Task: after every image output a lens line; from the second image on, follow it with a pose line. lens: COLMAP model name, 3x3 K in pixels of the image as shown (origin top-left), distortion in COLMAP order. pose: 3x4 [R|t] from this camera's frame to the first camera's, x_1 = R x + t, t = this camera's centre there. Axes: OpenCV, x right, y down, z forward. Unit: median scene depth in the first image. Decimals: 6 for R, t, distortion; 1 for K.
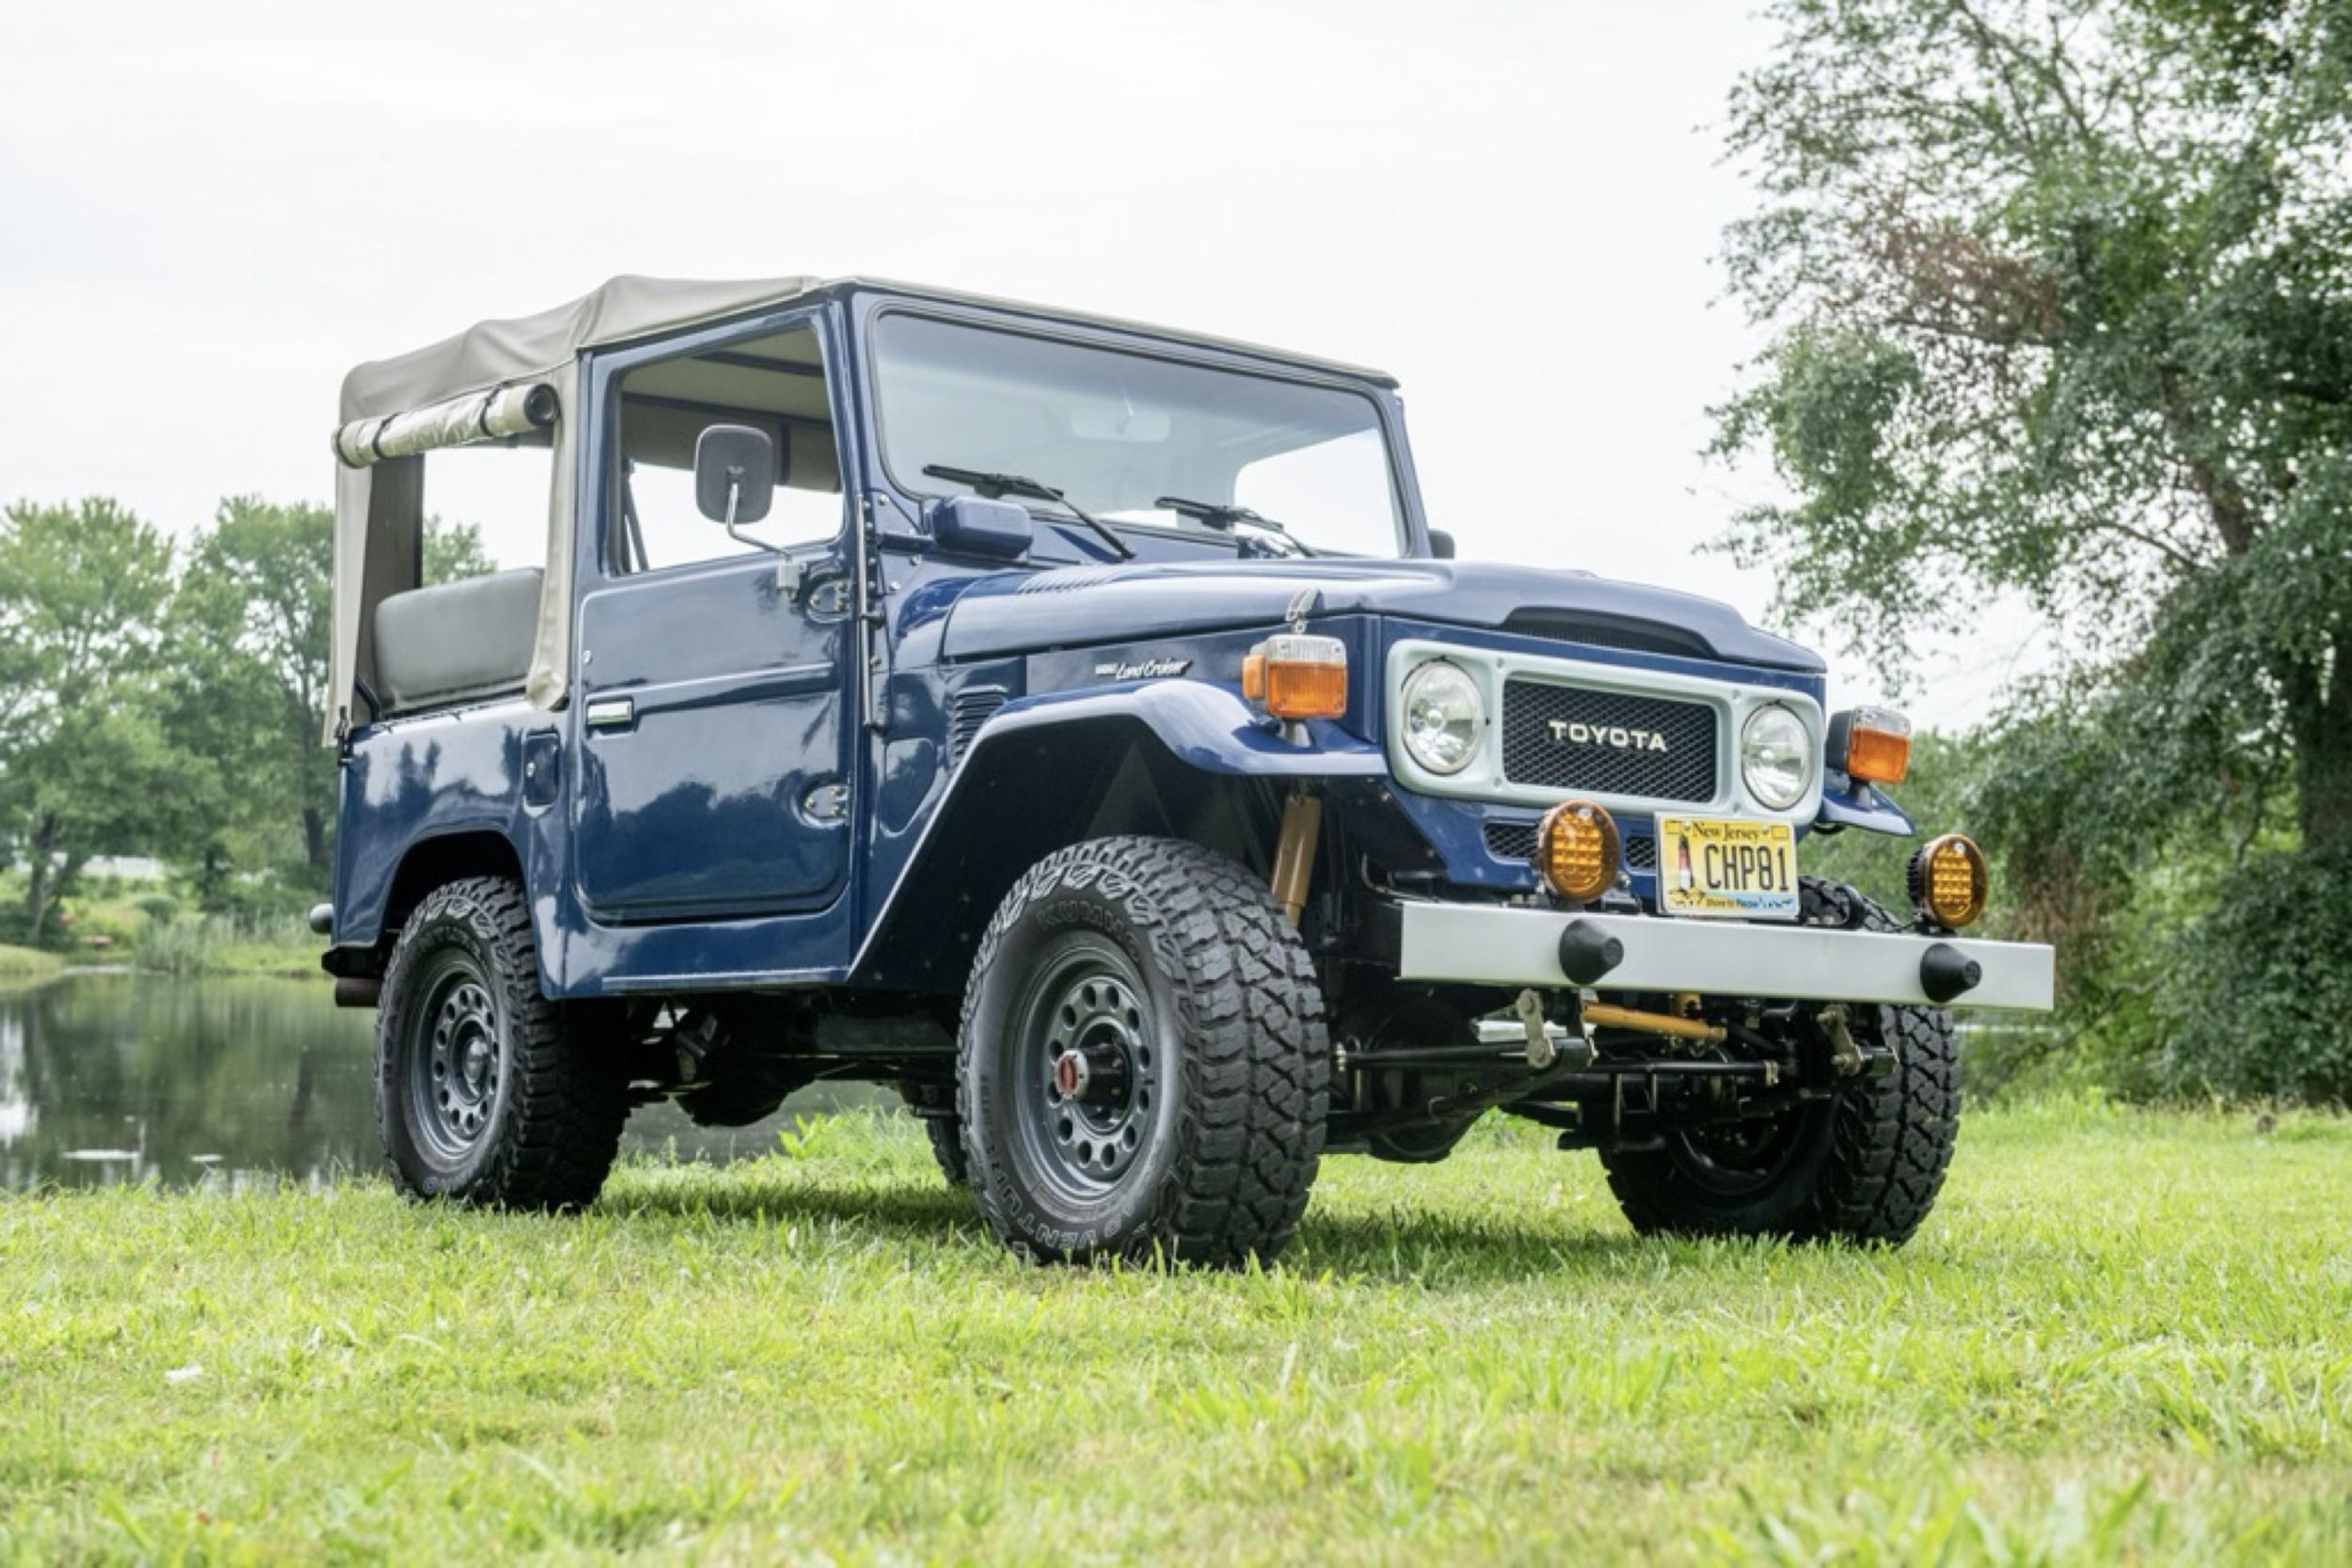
lens RADIAL K [[3672.2, 0, 1173.3], [0, 3672.2, 778.4], [0, 0, 1]] dist [0.034981, 0.075498]
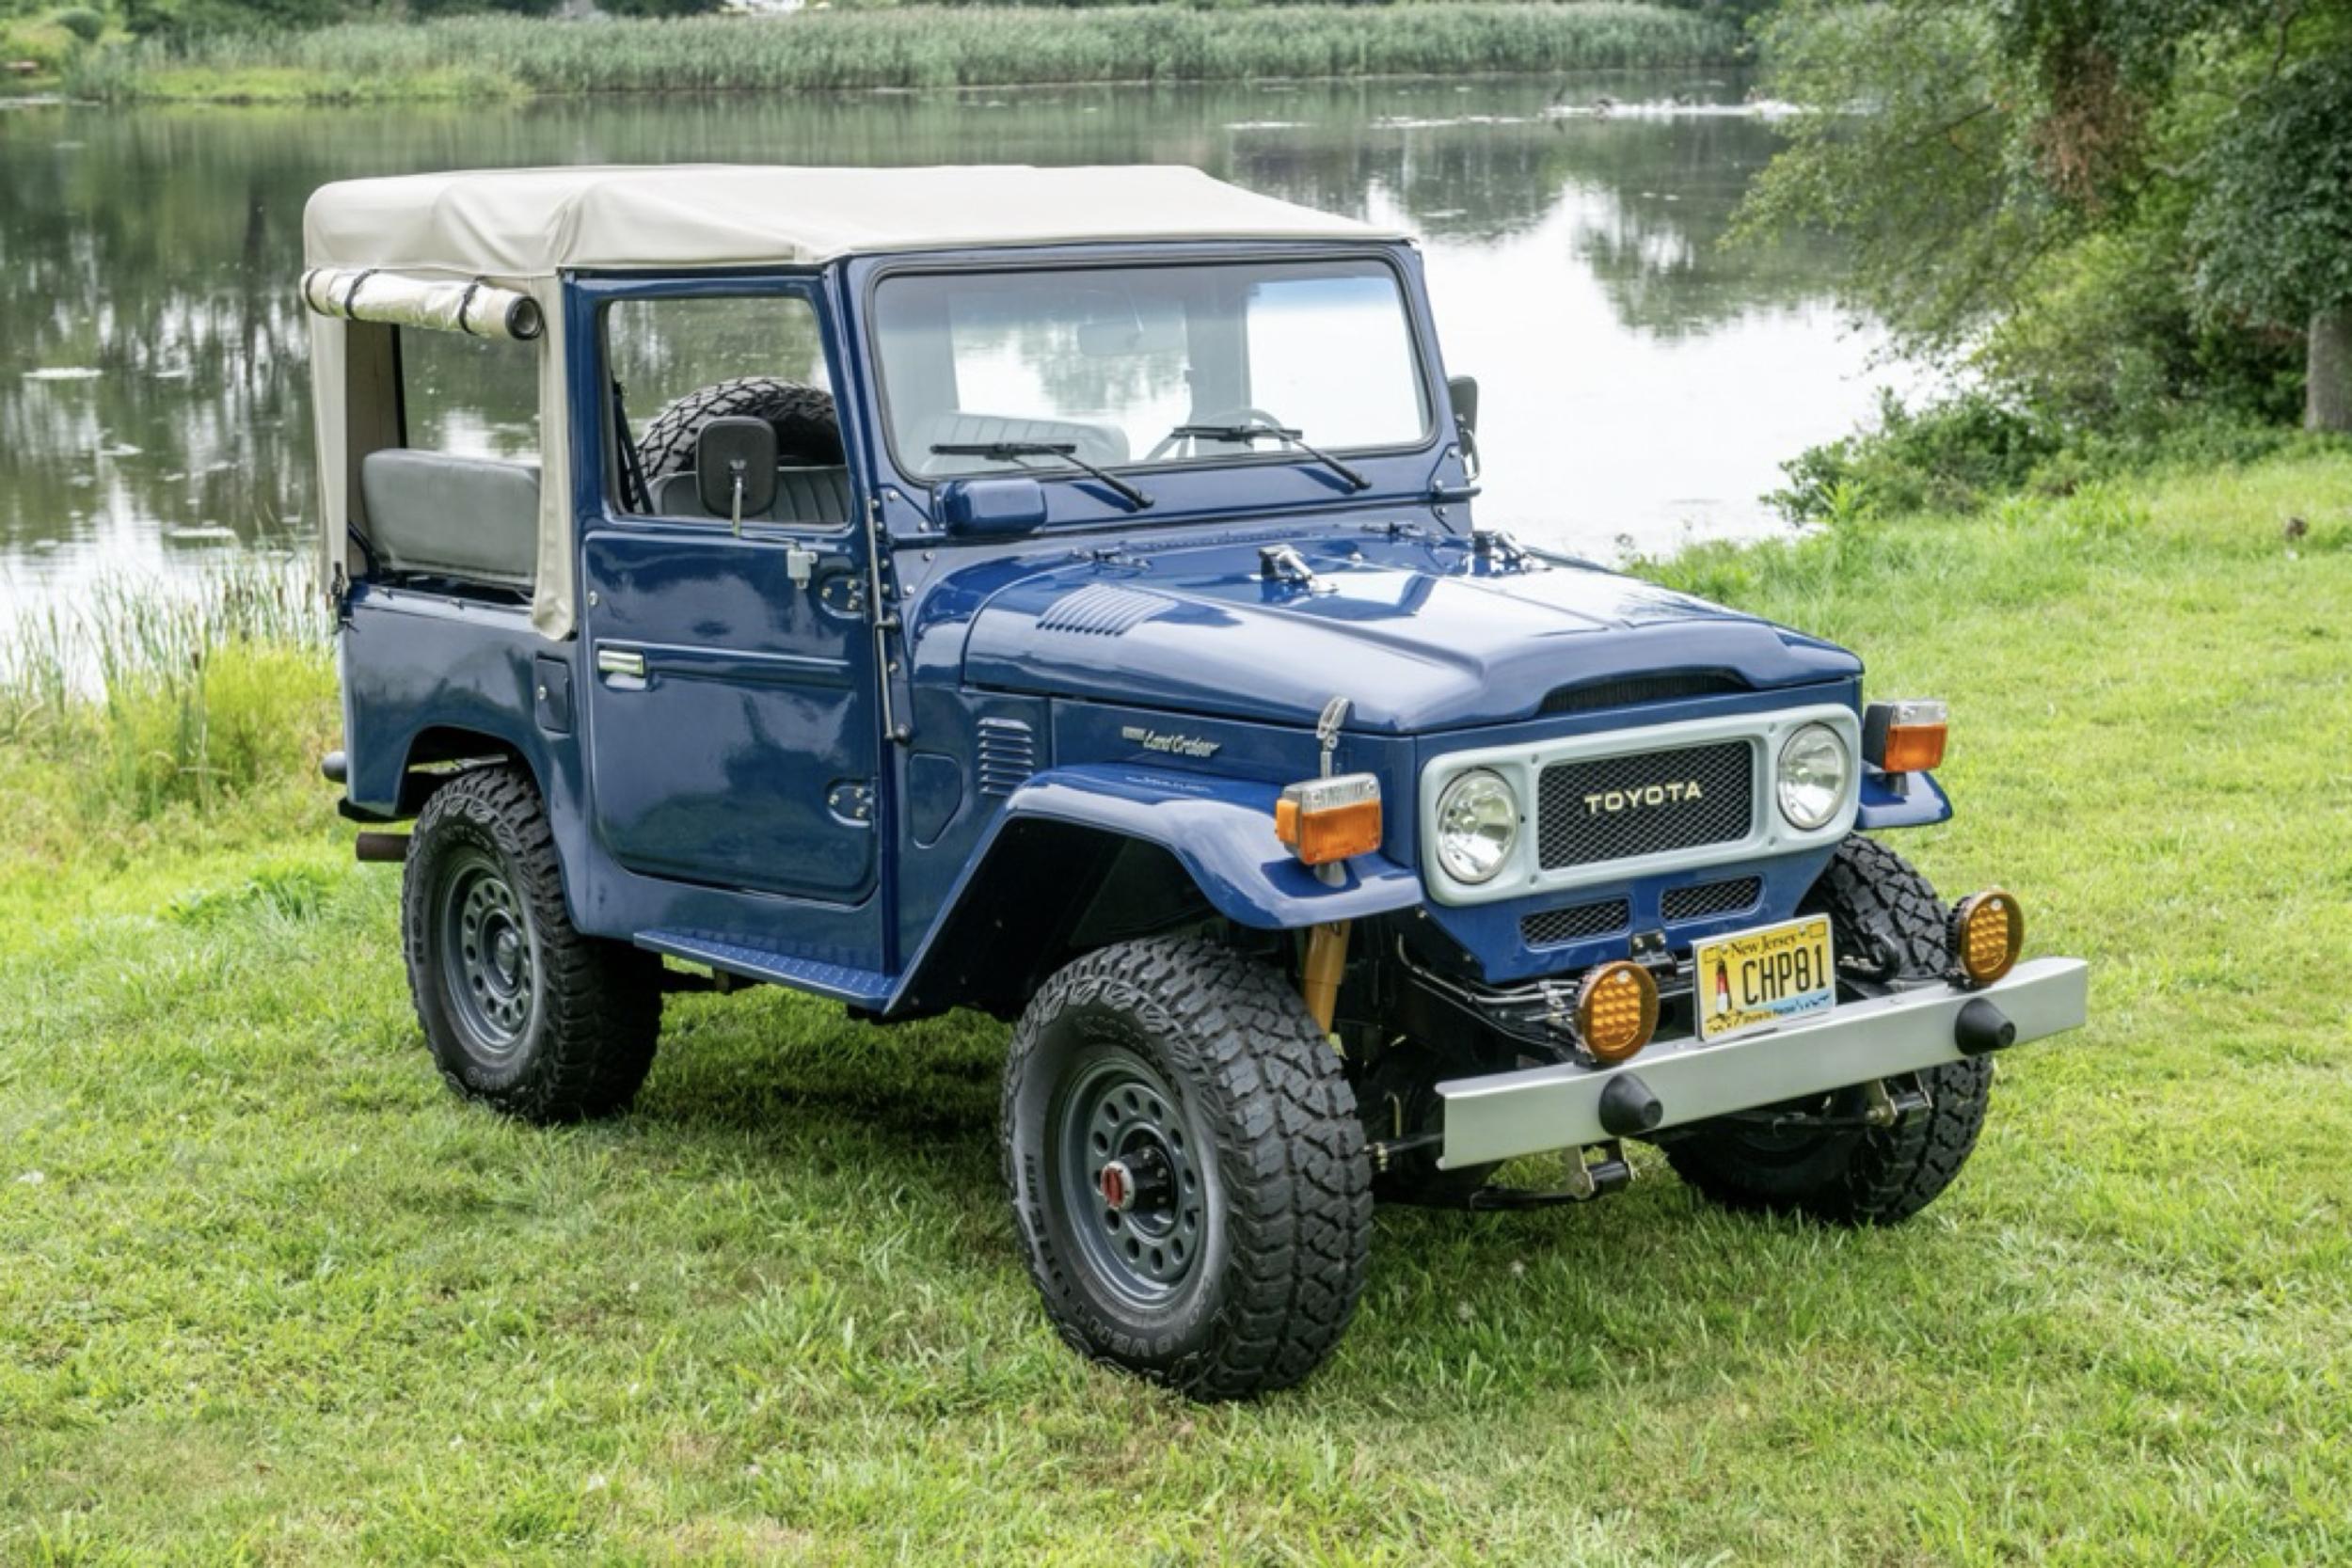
lens RADIAL K [[3793.9, 0, 1177.8], [0, 3793.9, 789.7], [0, 0, 1]] dist [0.047980, 0.024269]
pose [[0.999415, -0.034183, -0.001073, -0.005771], [0.033362, 0.967535, 0.250525, -0.270442], [-0.007526, -0.250414, 0.968110, 0.011161]]
